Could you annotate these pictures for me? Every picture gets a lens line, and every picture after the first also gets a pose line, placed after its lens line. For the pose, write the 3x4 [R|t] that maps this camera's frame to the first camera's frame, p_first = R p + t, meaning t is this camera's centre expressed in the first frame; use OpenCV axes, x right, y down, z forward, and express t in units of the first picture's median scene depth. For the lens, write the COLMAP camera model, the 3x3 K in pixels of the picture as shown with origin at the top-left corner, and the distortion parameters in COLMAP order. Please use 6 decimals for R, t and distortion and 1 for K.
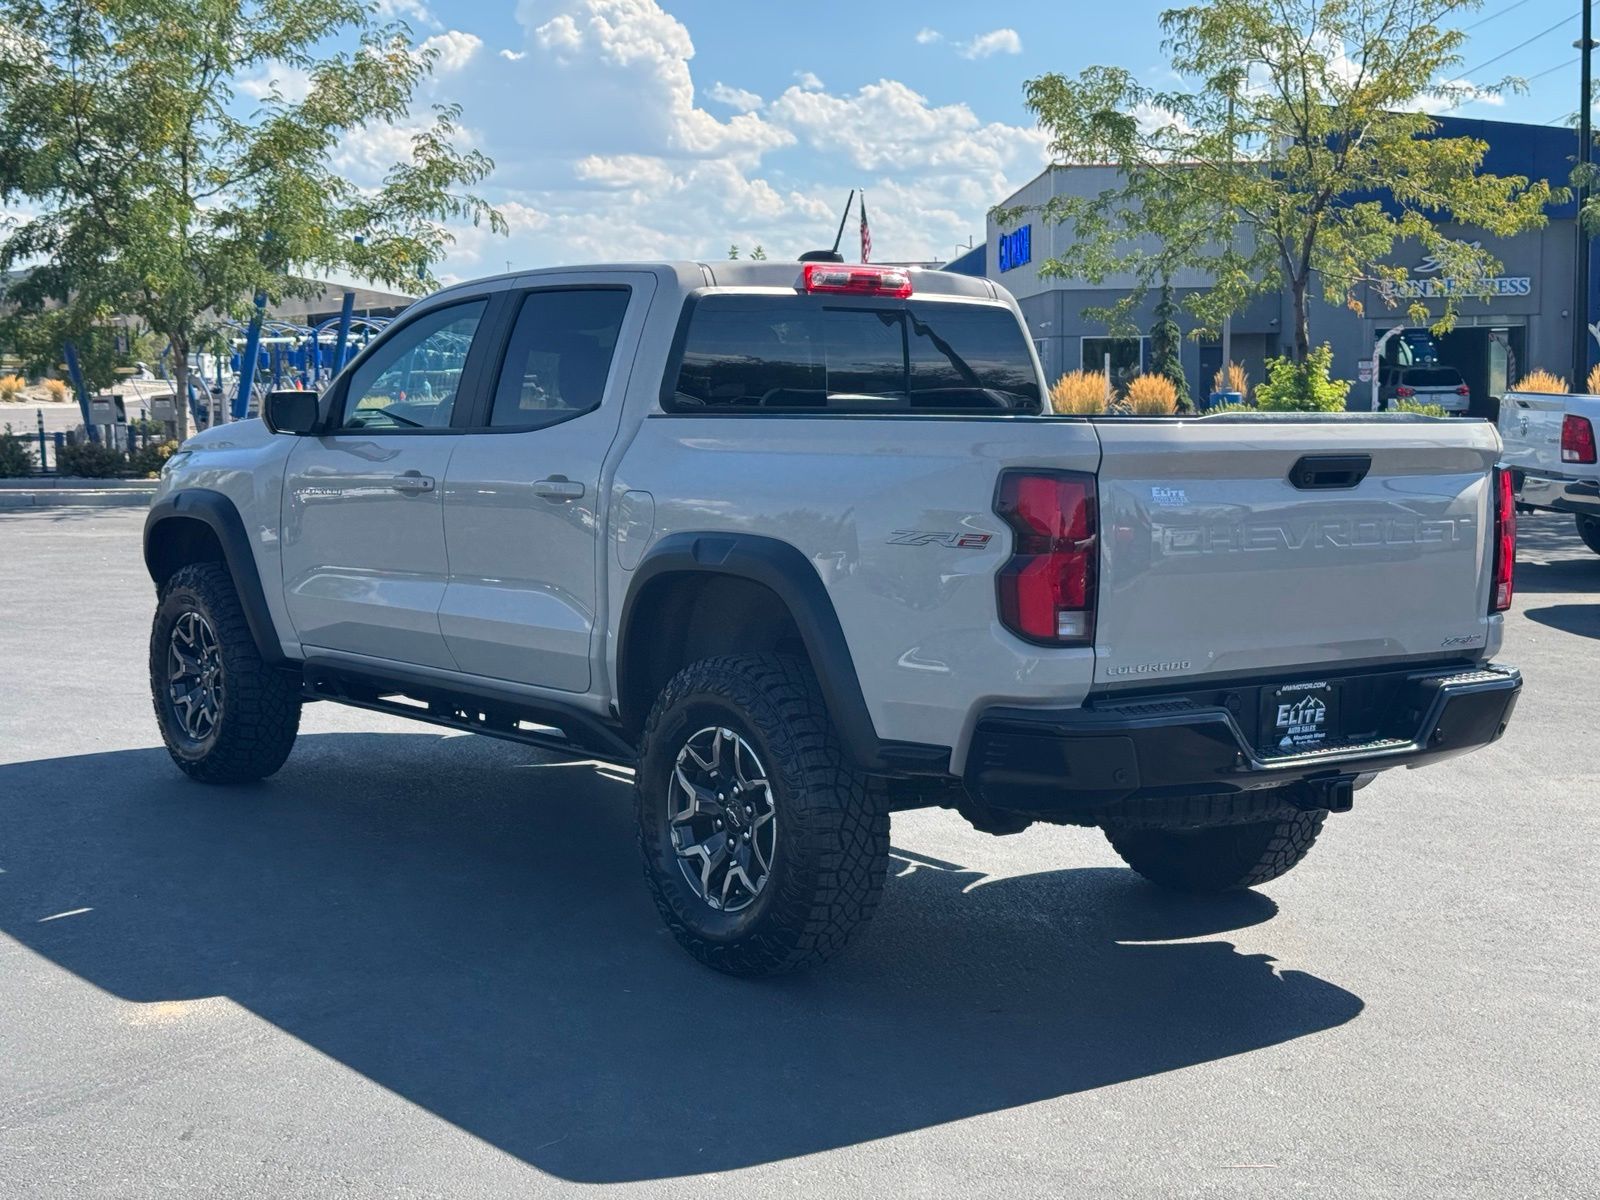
lens RADIAL K [[2258.7, 0, 814.9], [0, 2258.7, 618.2], [0, 0, 1]] dist [0.147228, -0.115418]
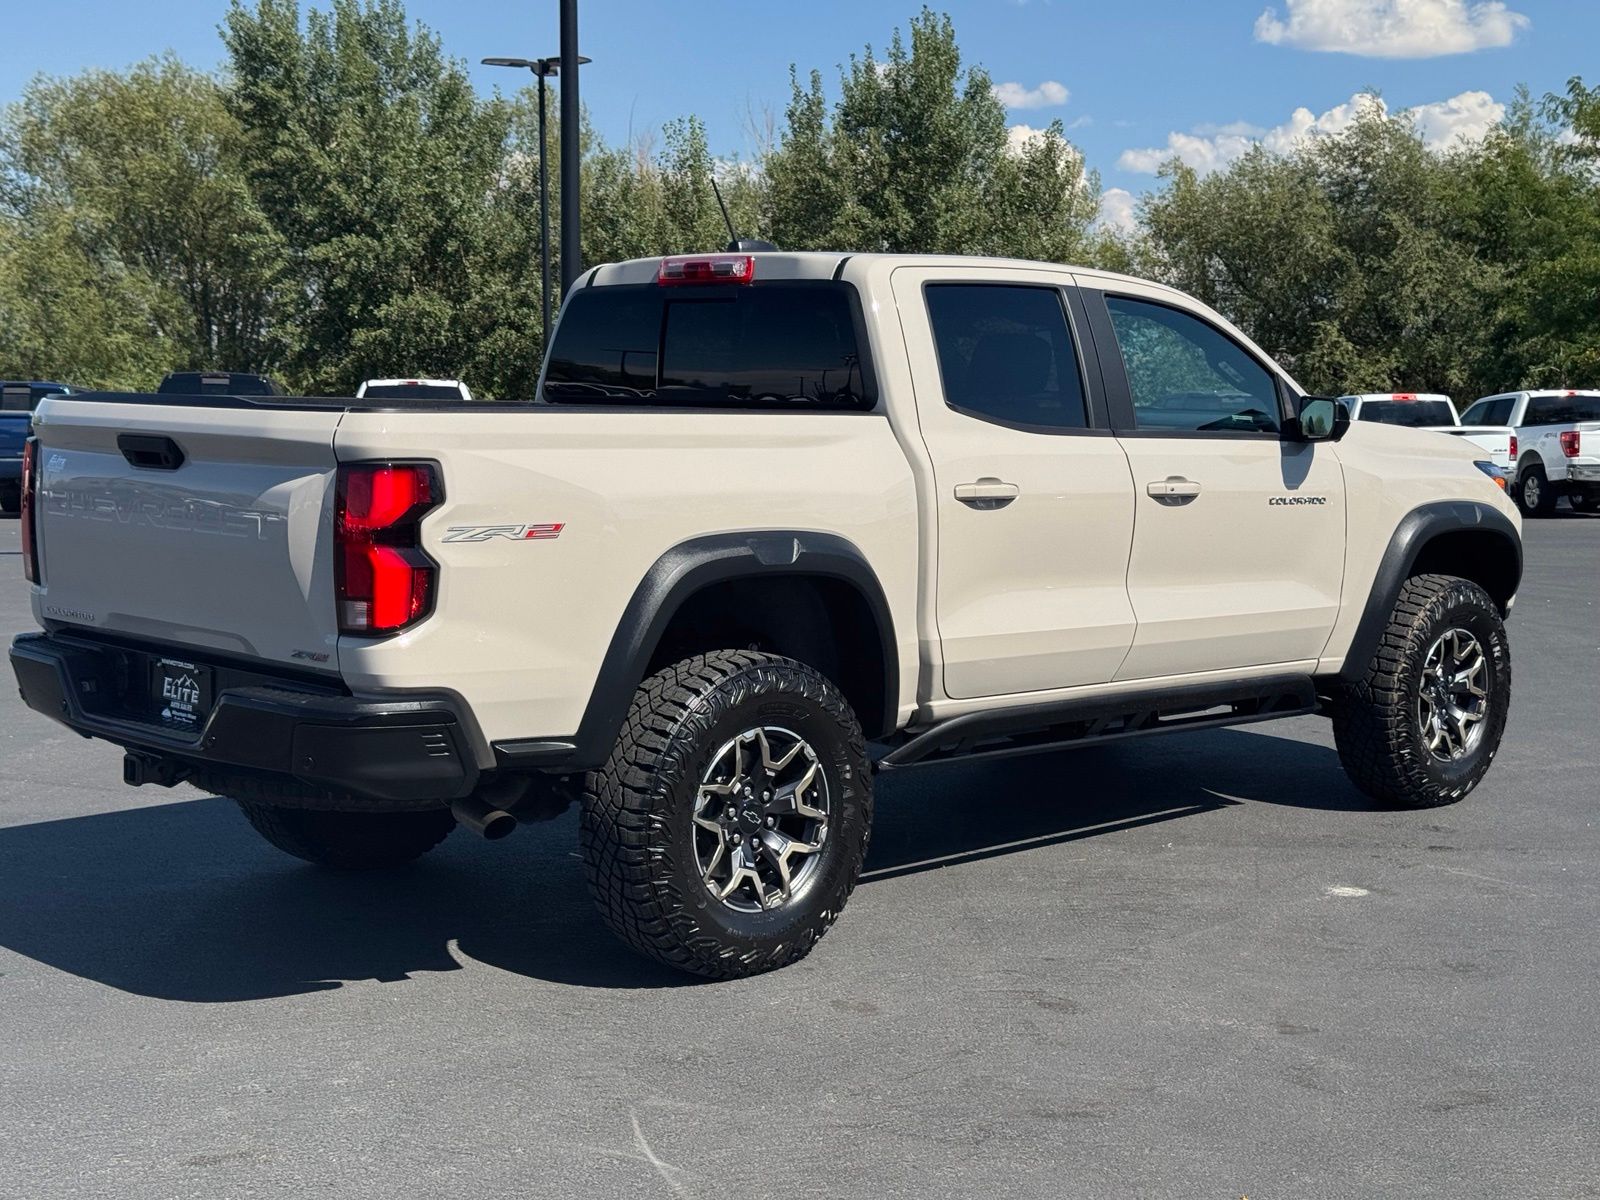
lens RADIAL K [[2258.7, 0, 814.9], [0, 2258.7, 618.2], [0, 0, 1]] dist [0.147228, -0.115418]
pose [[0.108529, 0.098356, -0.989216, 0.279832], [-0.110639, 0.990106, 0.086306, -0.024496], [0.987917, 0.100079, 0.118338, 0.258460]]
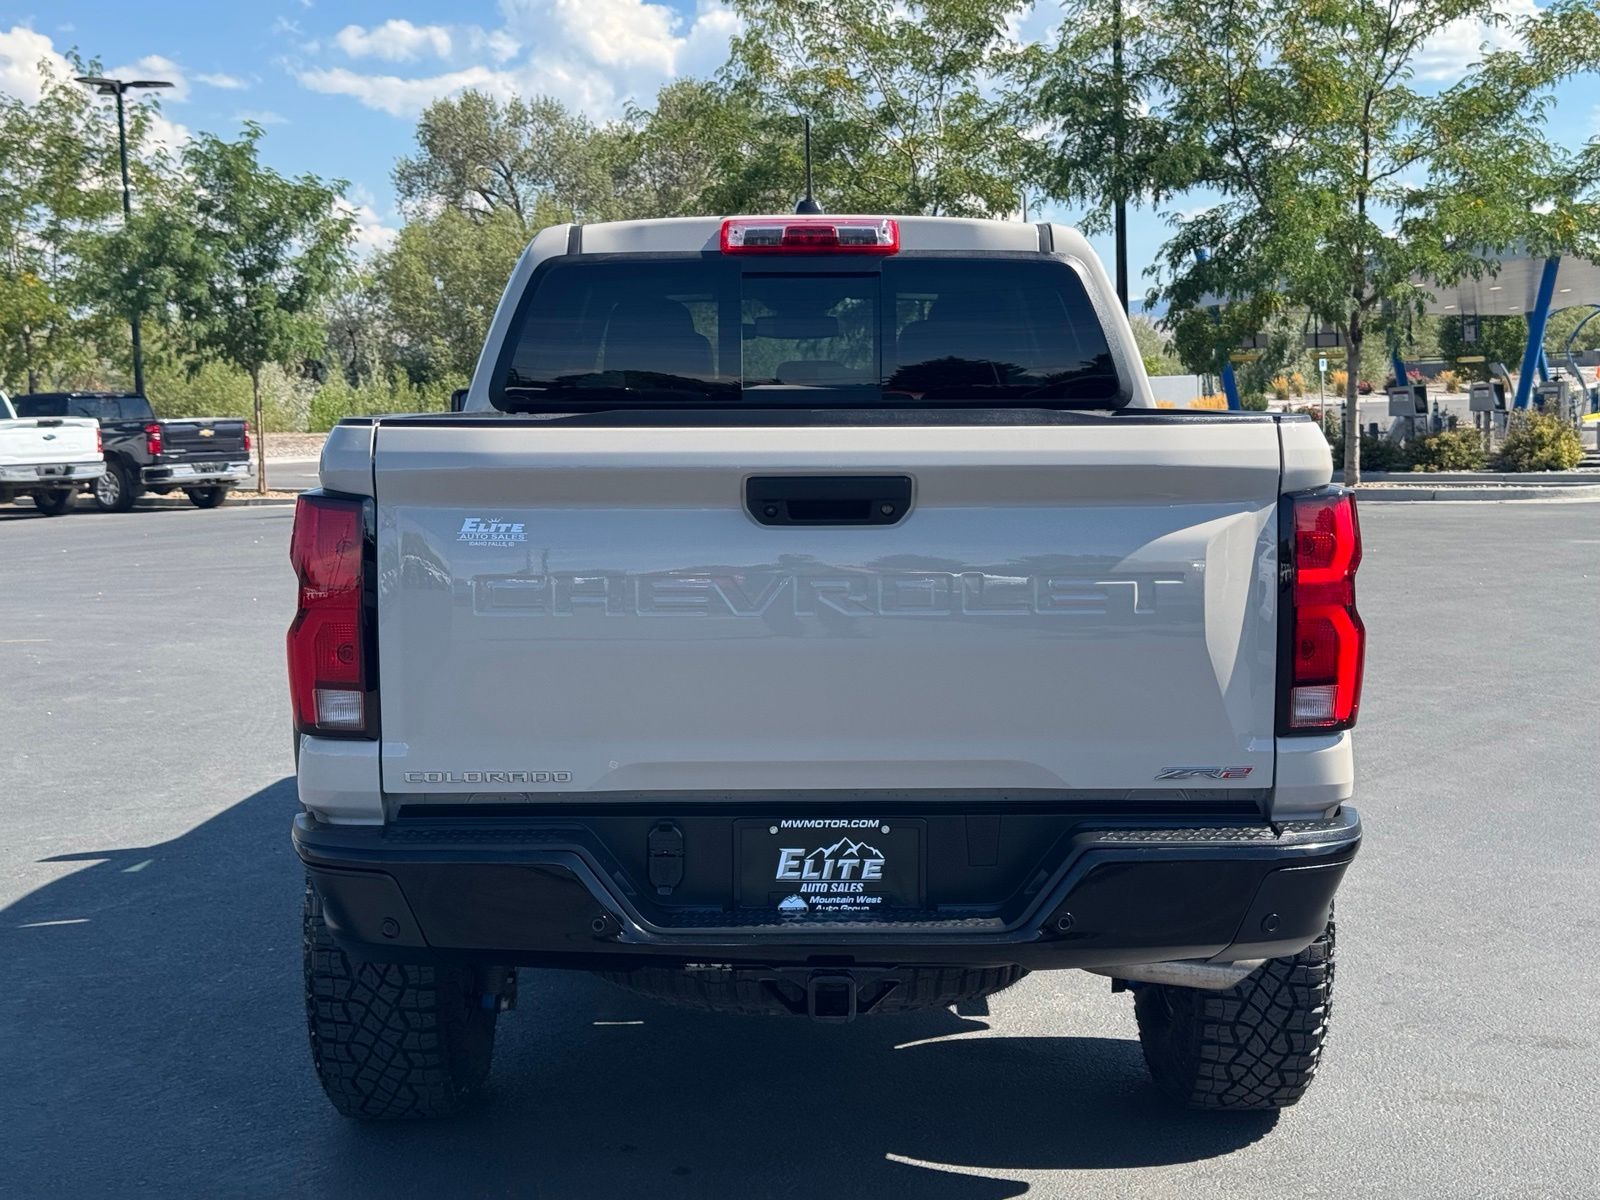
lens RADIAL K [[2258.7, 0, 814.9], [0, 2258.7, 618.2], [0, 0, 1]] dist [0.147228, -0.115418]
pose [[0.795607, 0.050204, -0.603730, 0.135179], [-0.047362, 0.998665, 0.020631, -0.009601], [0.603960, 0.012180, 0.796922, 0.105318]]
